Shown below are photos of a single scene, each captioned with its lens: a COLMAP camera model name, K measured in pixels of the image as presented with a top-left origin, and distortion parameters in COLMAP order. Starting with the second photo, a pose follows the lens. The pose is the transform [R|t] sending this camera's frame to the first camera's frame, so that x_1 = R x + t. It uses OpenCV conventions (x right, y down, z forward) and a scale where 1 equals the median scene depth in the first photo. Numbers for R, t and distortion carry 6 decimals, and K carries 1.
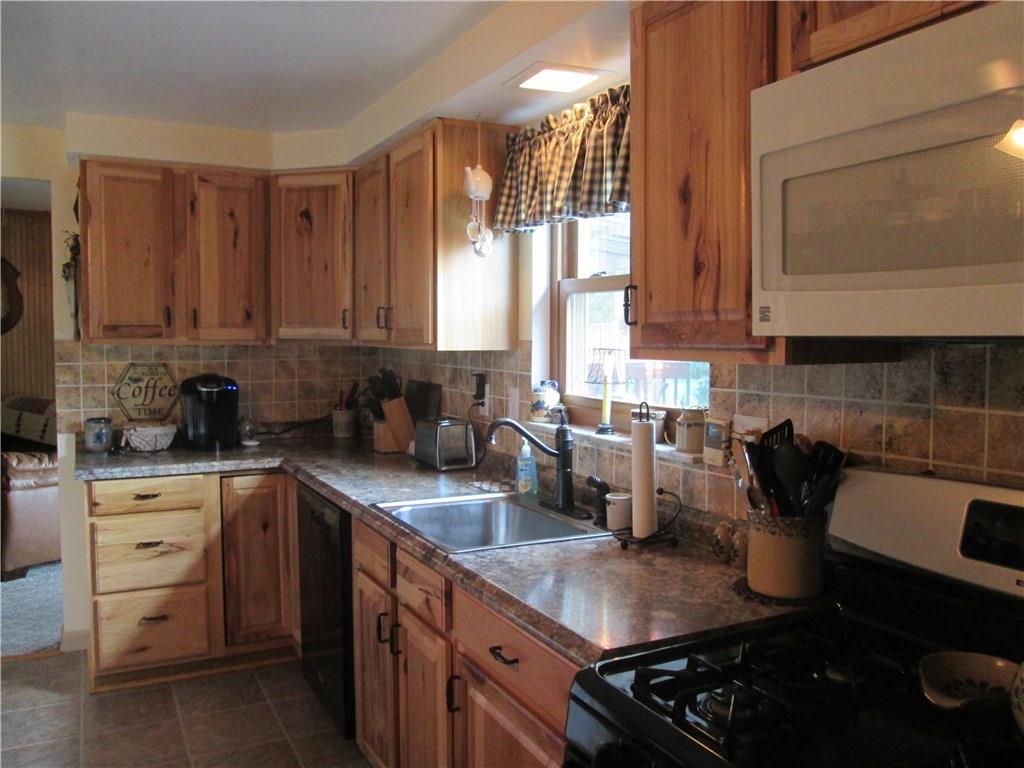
lens RADIAL K [[838.3, 0, 512.0], [0, 838.3, 384.0], [0, 0, 1]] dist [-0.035434, 0.002351]
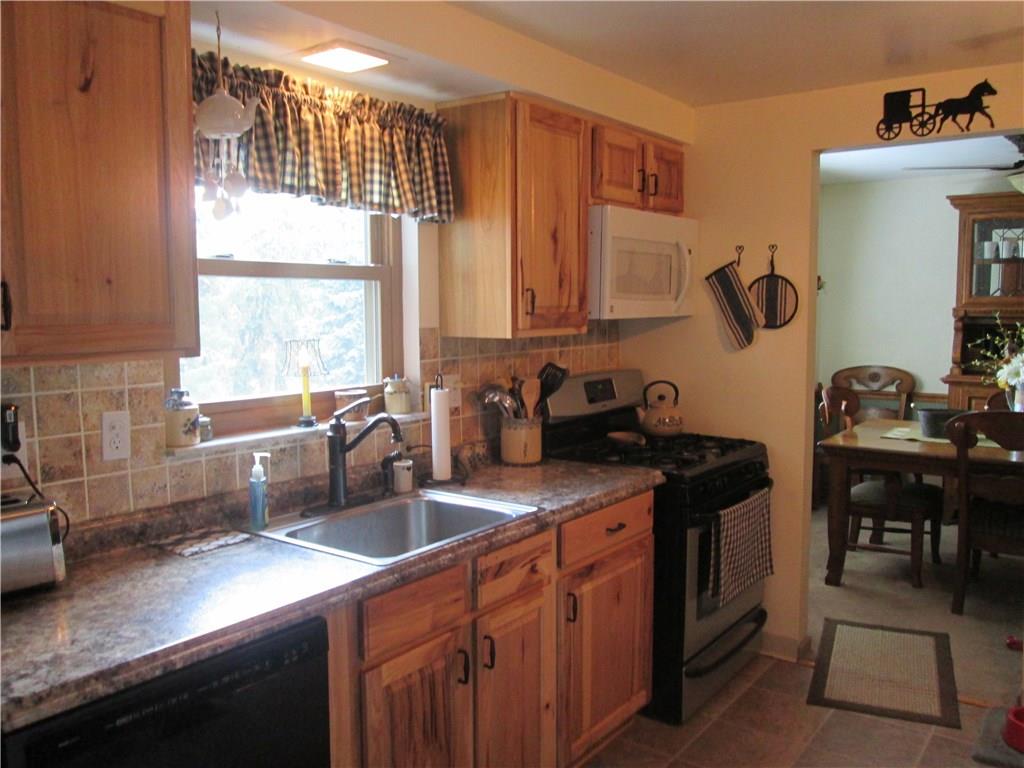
lens RADIAL K [[838.3, 0, 512.0], [0, 838.3, 384.0], [0, 0, 1]] dist [-0.035434, 0.002351]
pose [[-0.438356, -0.078114, 0.895401, -1.114666], [0.063287, 0.991061, 0.117443, -0.115274], [-0.896571, 0.108149, -0.429494, 1.560946]]
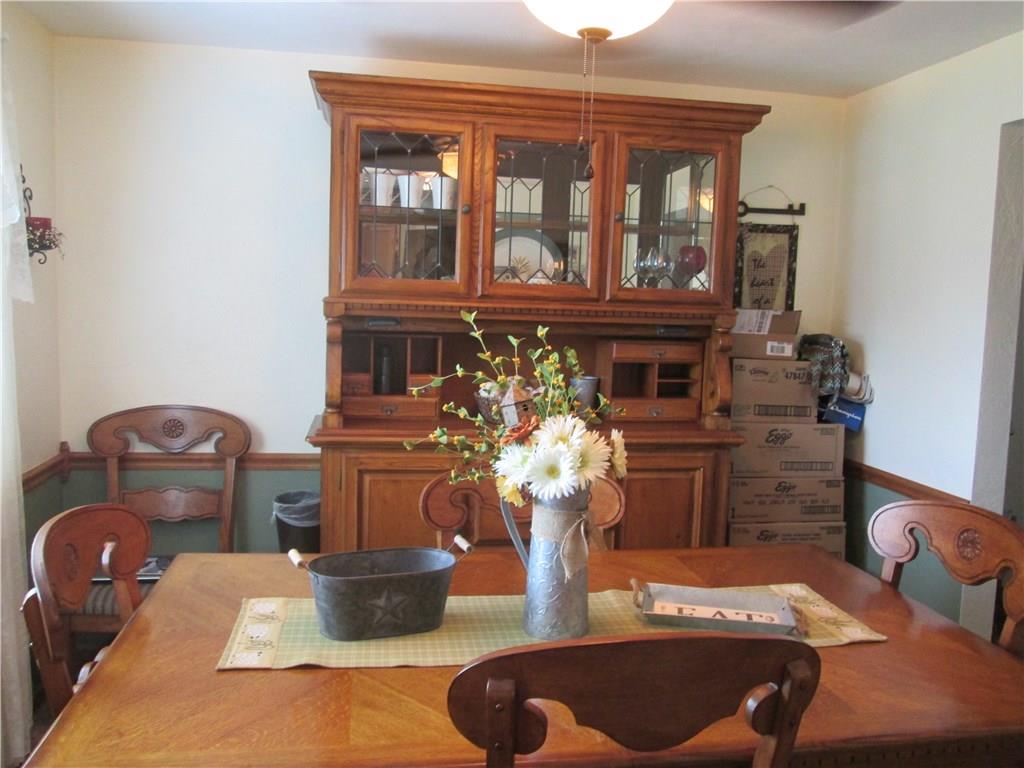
lens RADIAL K [[838.3, 0, 512.0], [0, 838.3, 384.0], [0, 0, 1]] dist [-0.035434, 0.002351]
pose [[-0.954304, -0.054554, 0.293816, -0.635697], [-0.008321, 0.987665, 0.156358, -0.078757], [-0.298722, 0.146768, -0.942987, 1.020031]]
